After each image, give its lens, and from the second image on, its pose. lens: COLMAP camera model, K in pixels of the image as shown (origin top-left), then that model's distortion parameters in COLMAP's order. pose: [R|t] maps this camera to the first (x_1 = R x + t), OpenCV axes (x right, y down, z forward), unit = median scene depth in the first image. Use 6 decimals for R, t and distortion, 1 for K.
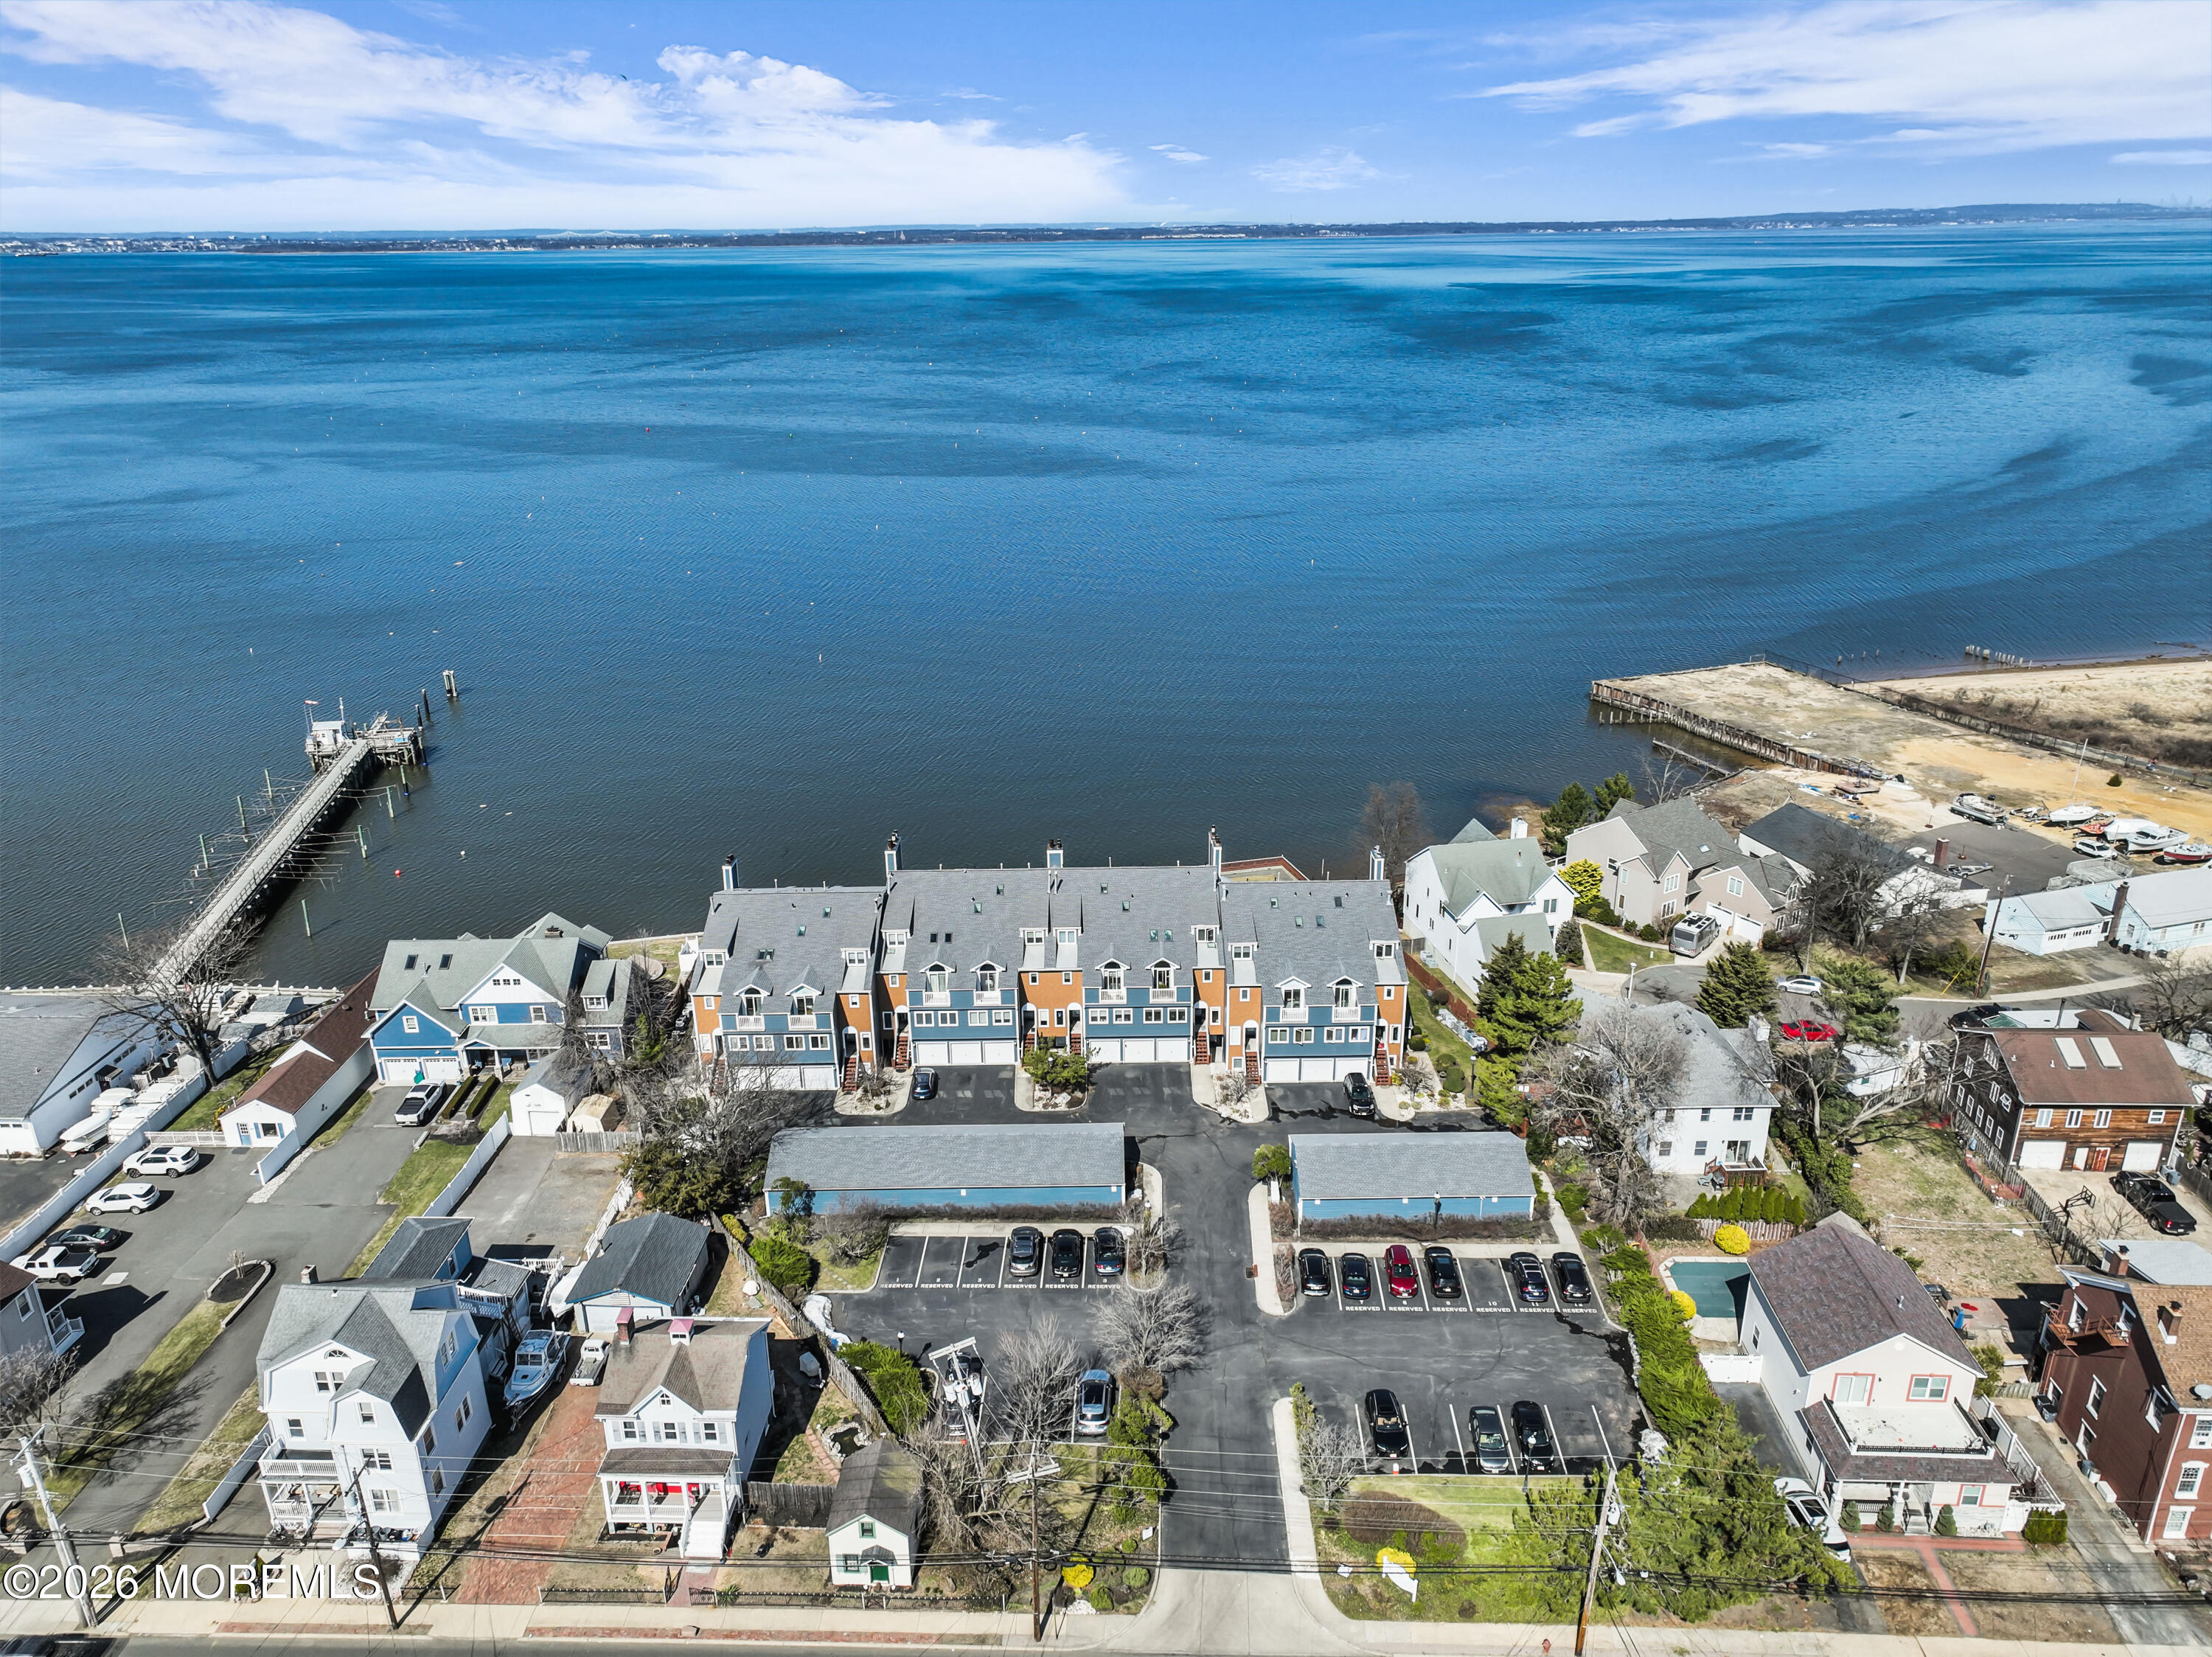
lens RADIAL K [[1566.3, 0, 1105.5], [0, 1566.3, 834.9], [0, 0, 1]] dist [0.011339, 0.005700]
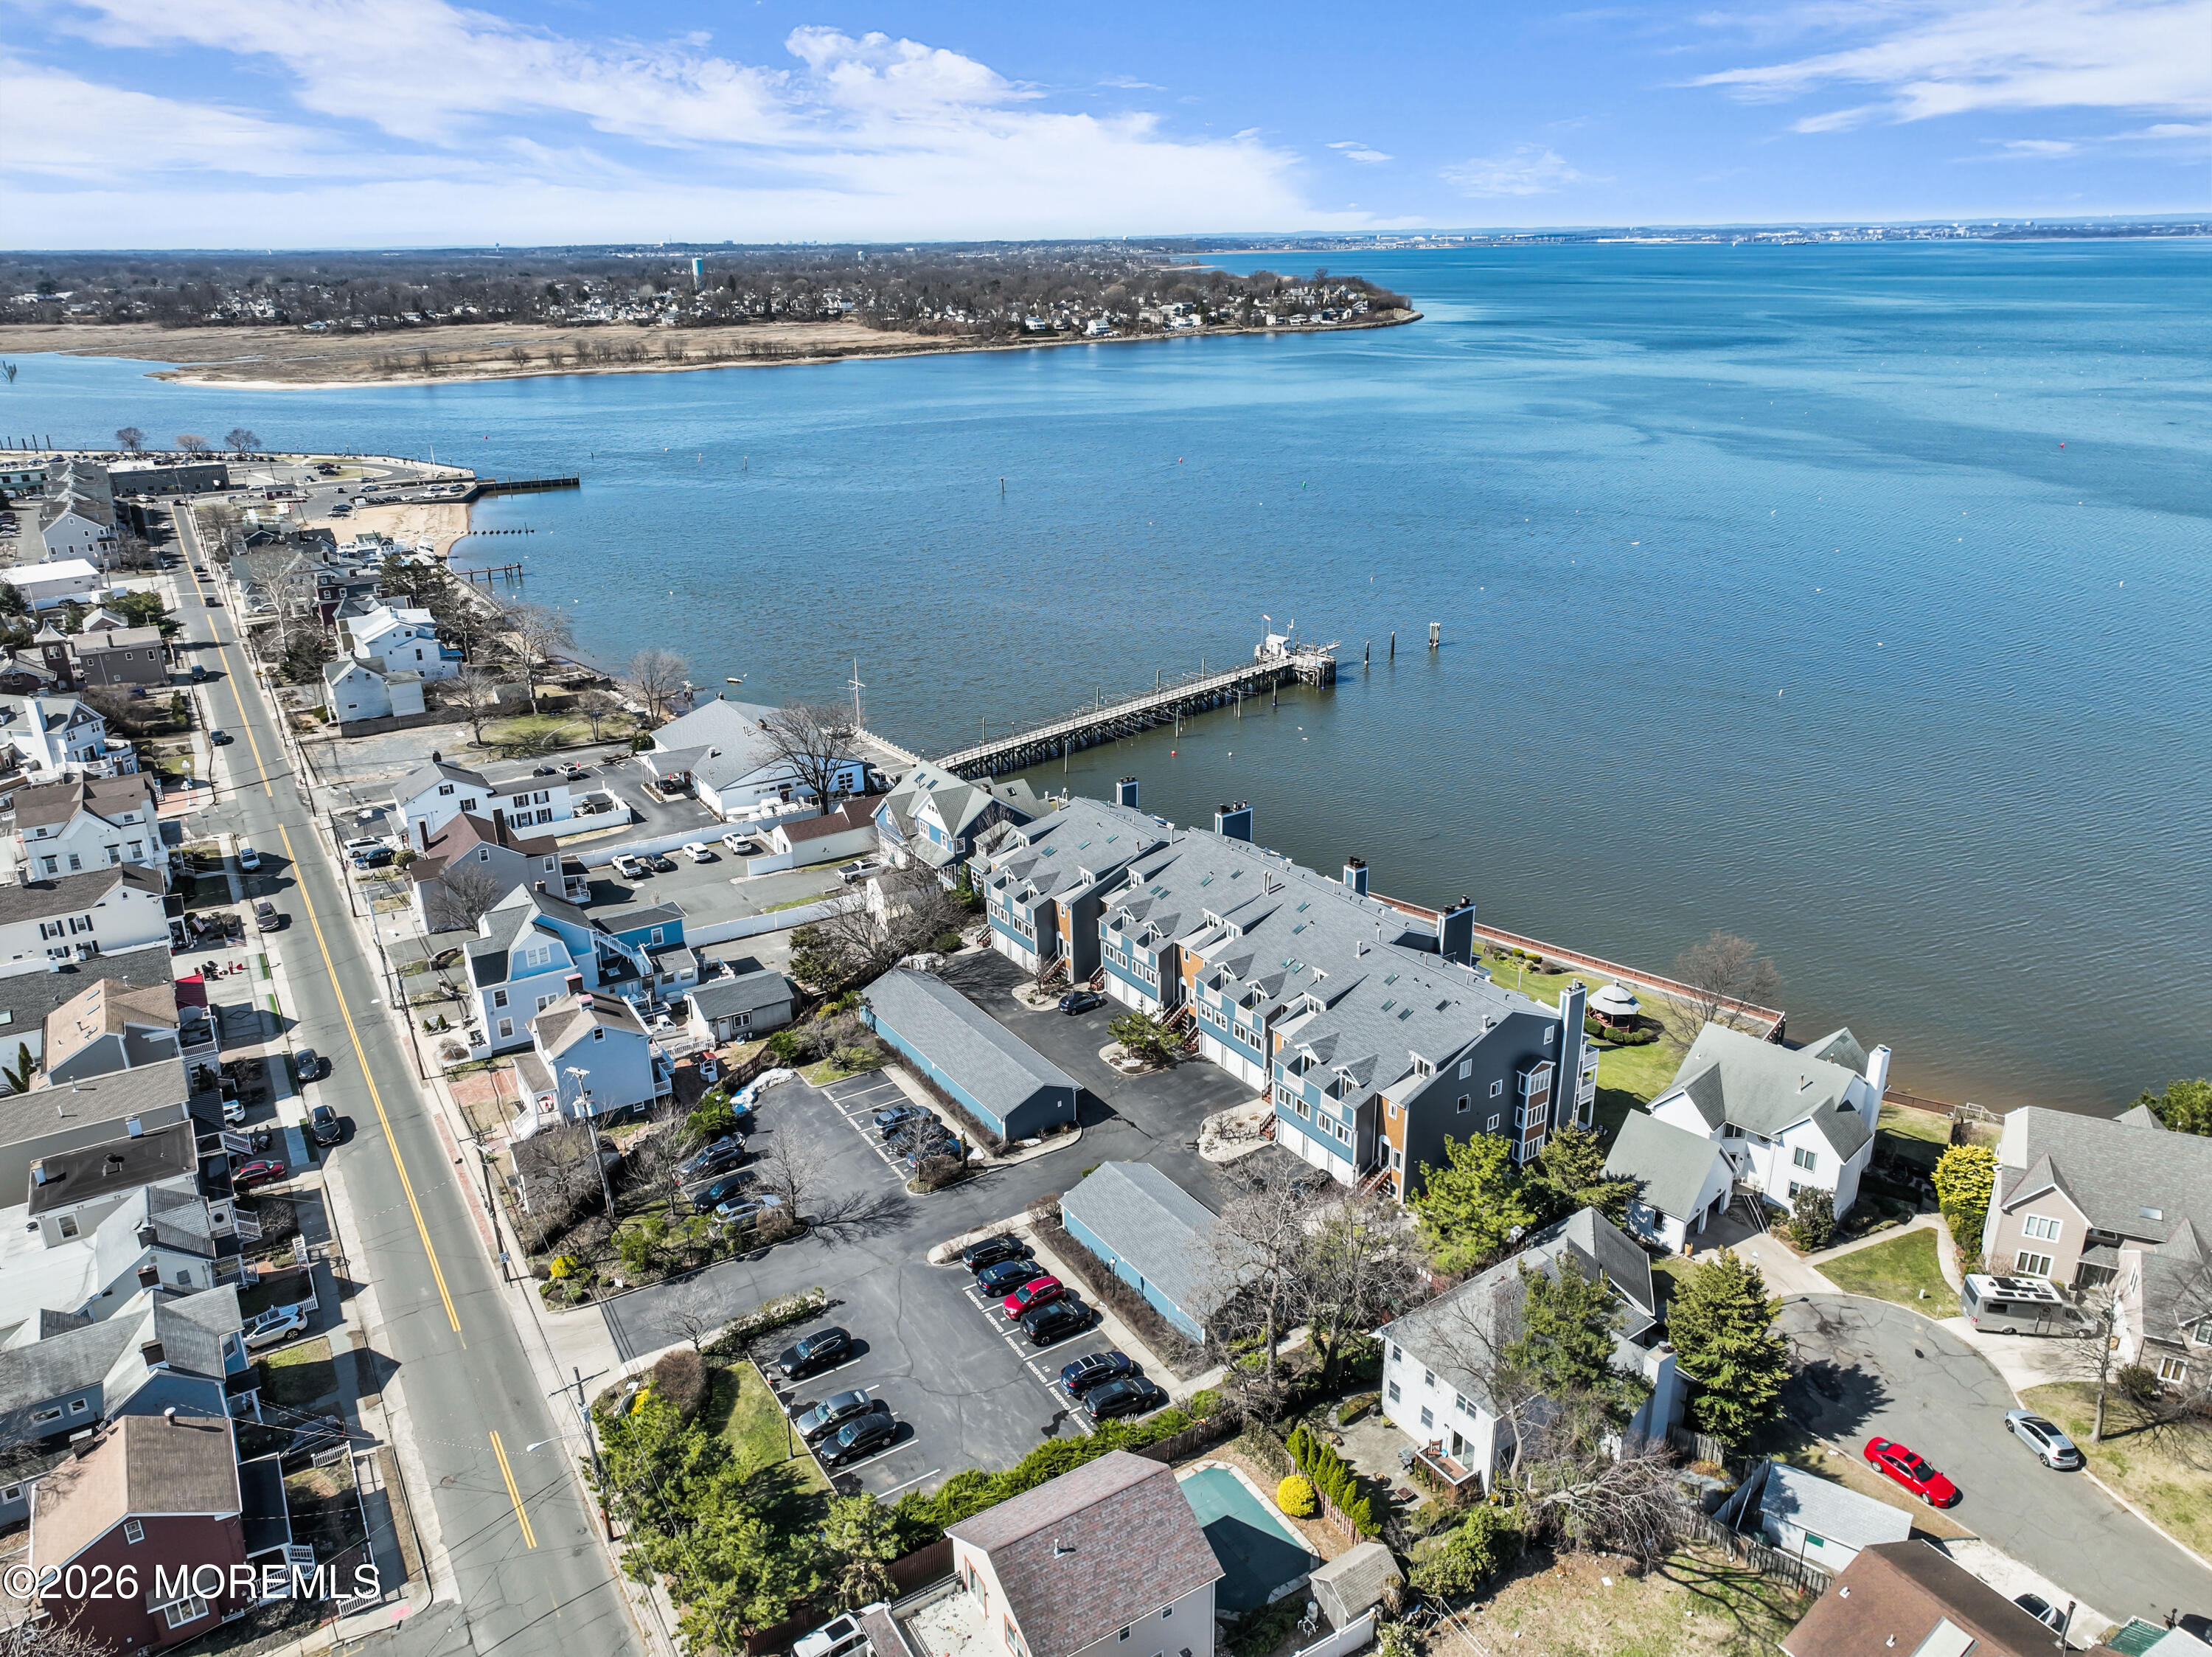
lens RADIAL K [[1558.2, 0, 1102.3], [0, 1558.2, 826.6], [0, 0, 1]] dist [0.013667, -0.002896]
pose [[0.559800, 0.300926, -0.772054, 0.561414], [-0.297587, 0.942578, 0.151618, -0.104563], [0.773347, 0.144878, 0.617207, 0.241697]]
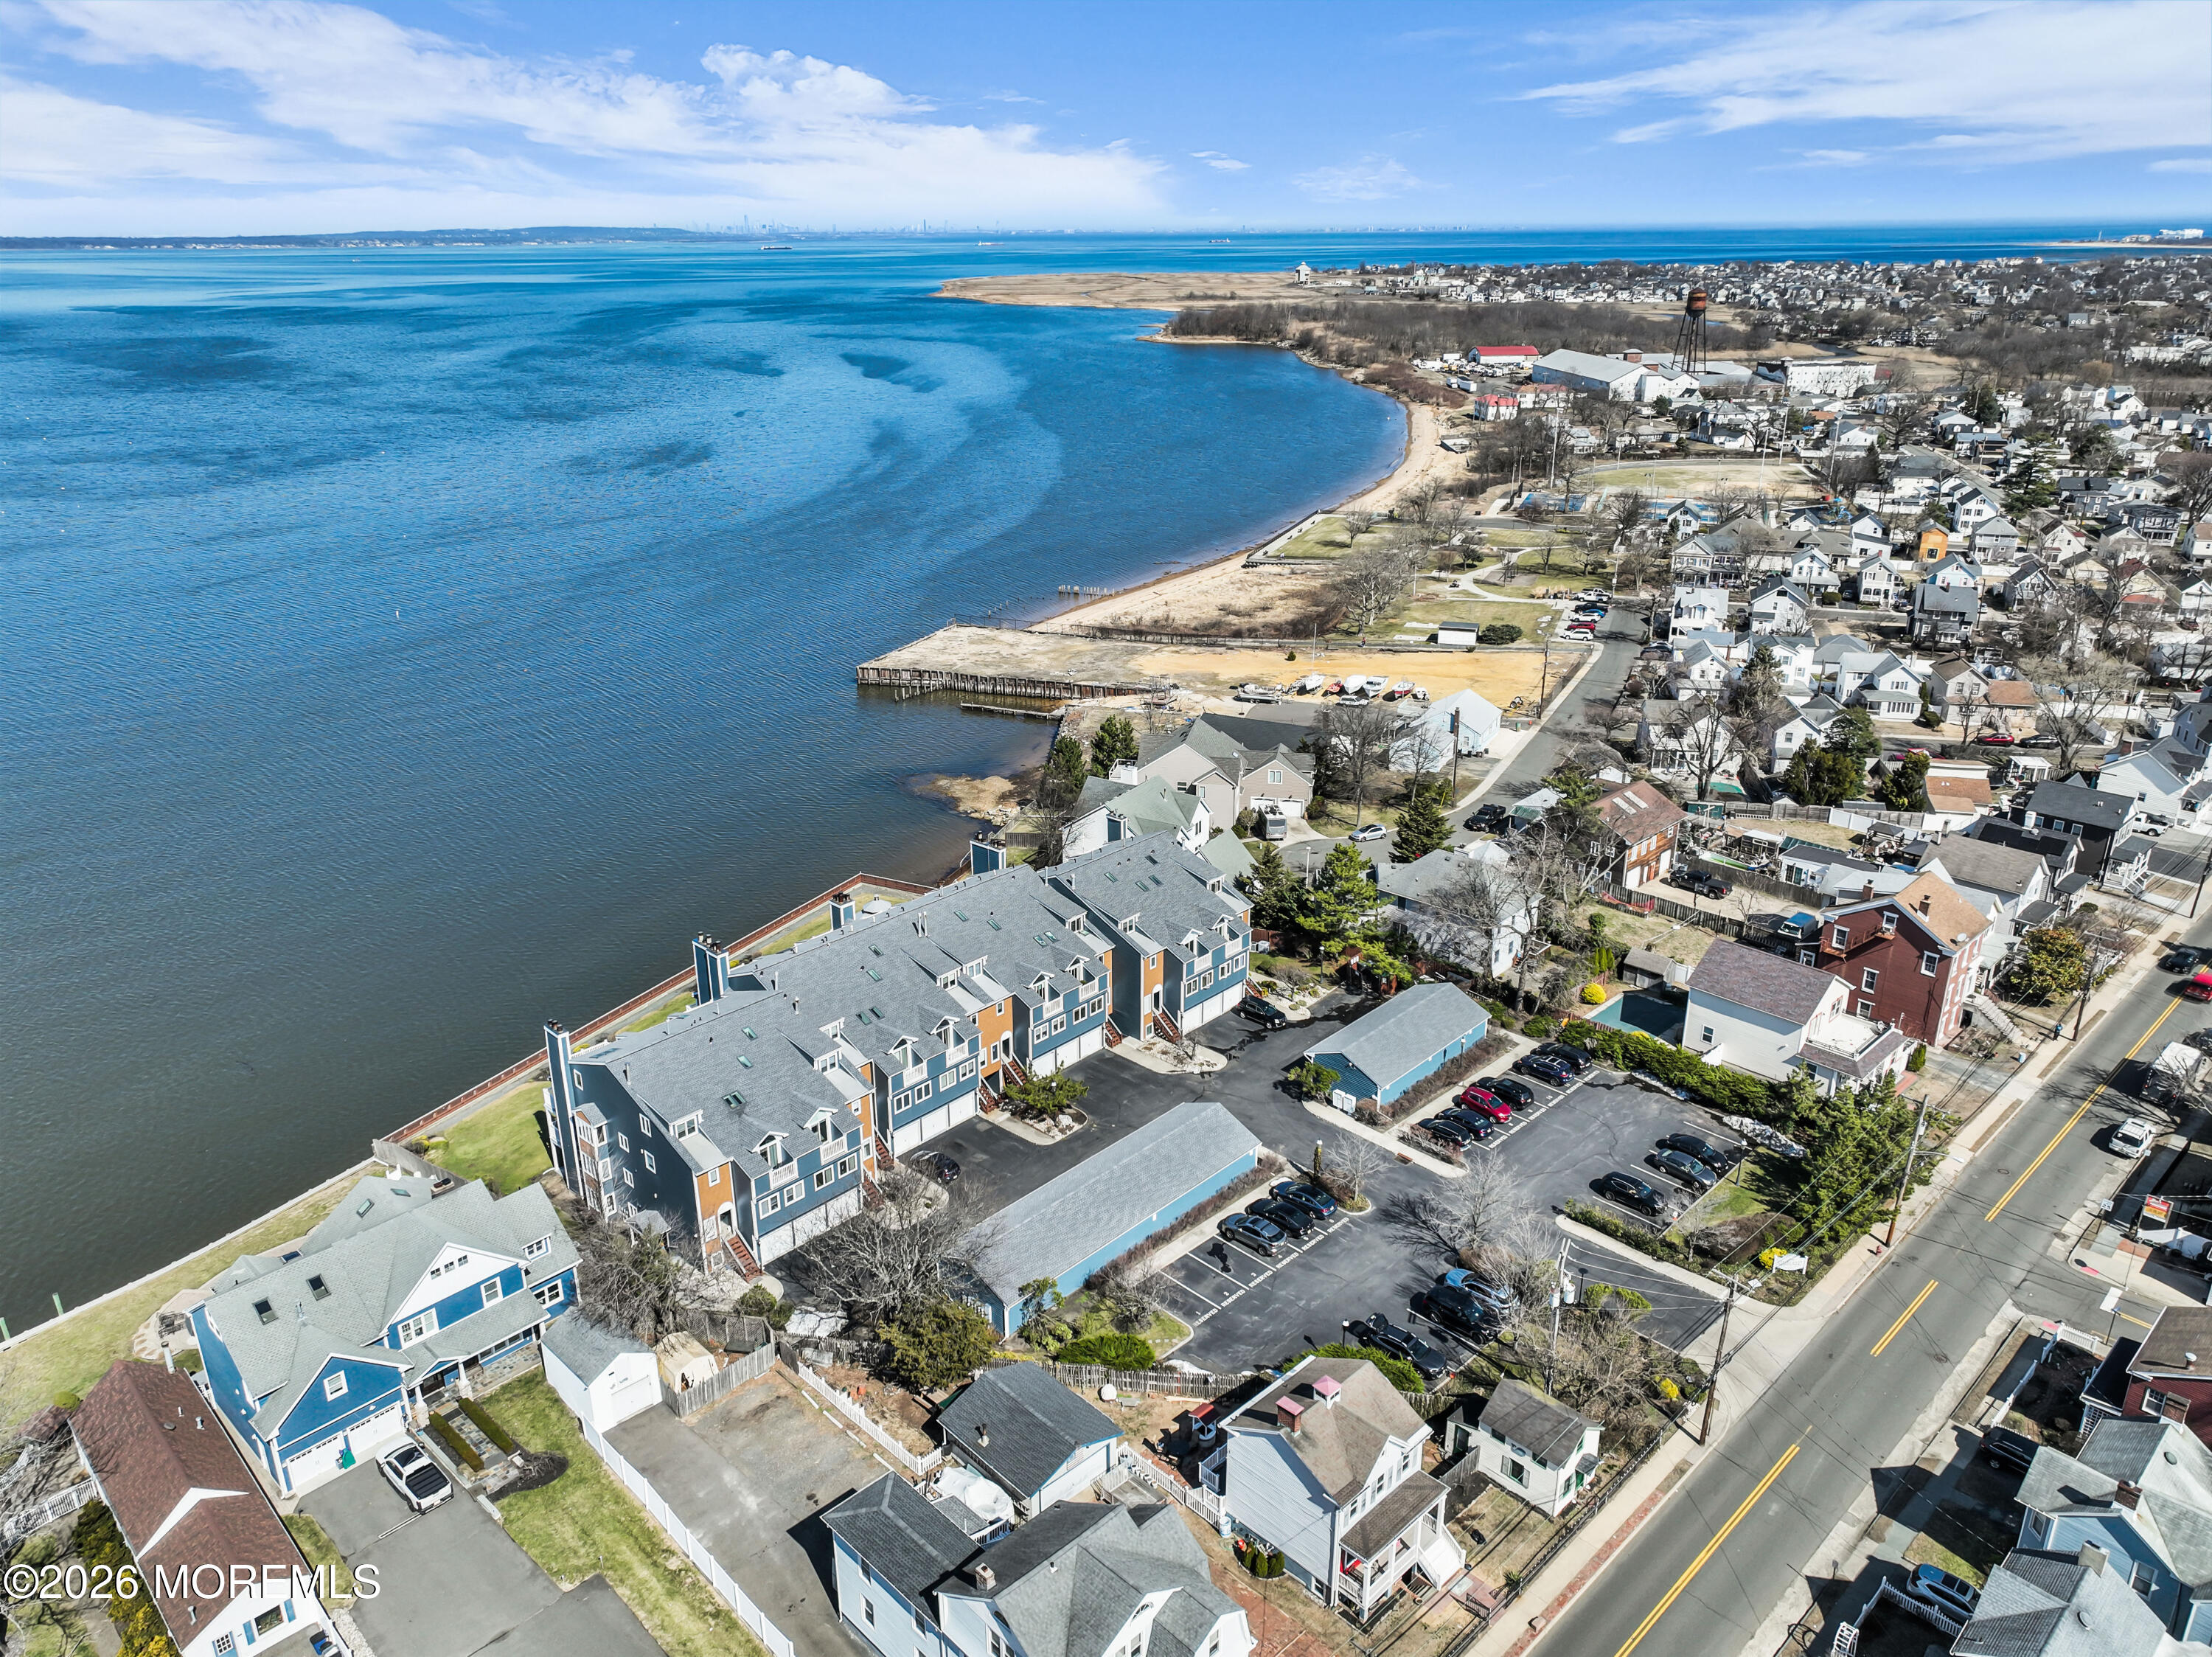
lens RADIAL K [[1558.2, 0, 1102.3], [0, 1558.2, 826.6], [0, 0, 1]] dist [0.013667, -0.002896]
pose [[0.687945, -0.252701, 0.680349, -0.488648], [0.261716, 0.960730, 0.092204, -0.071673], [-0.676932, 0.114627, 0.727066, 0.194883]]
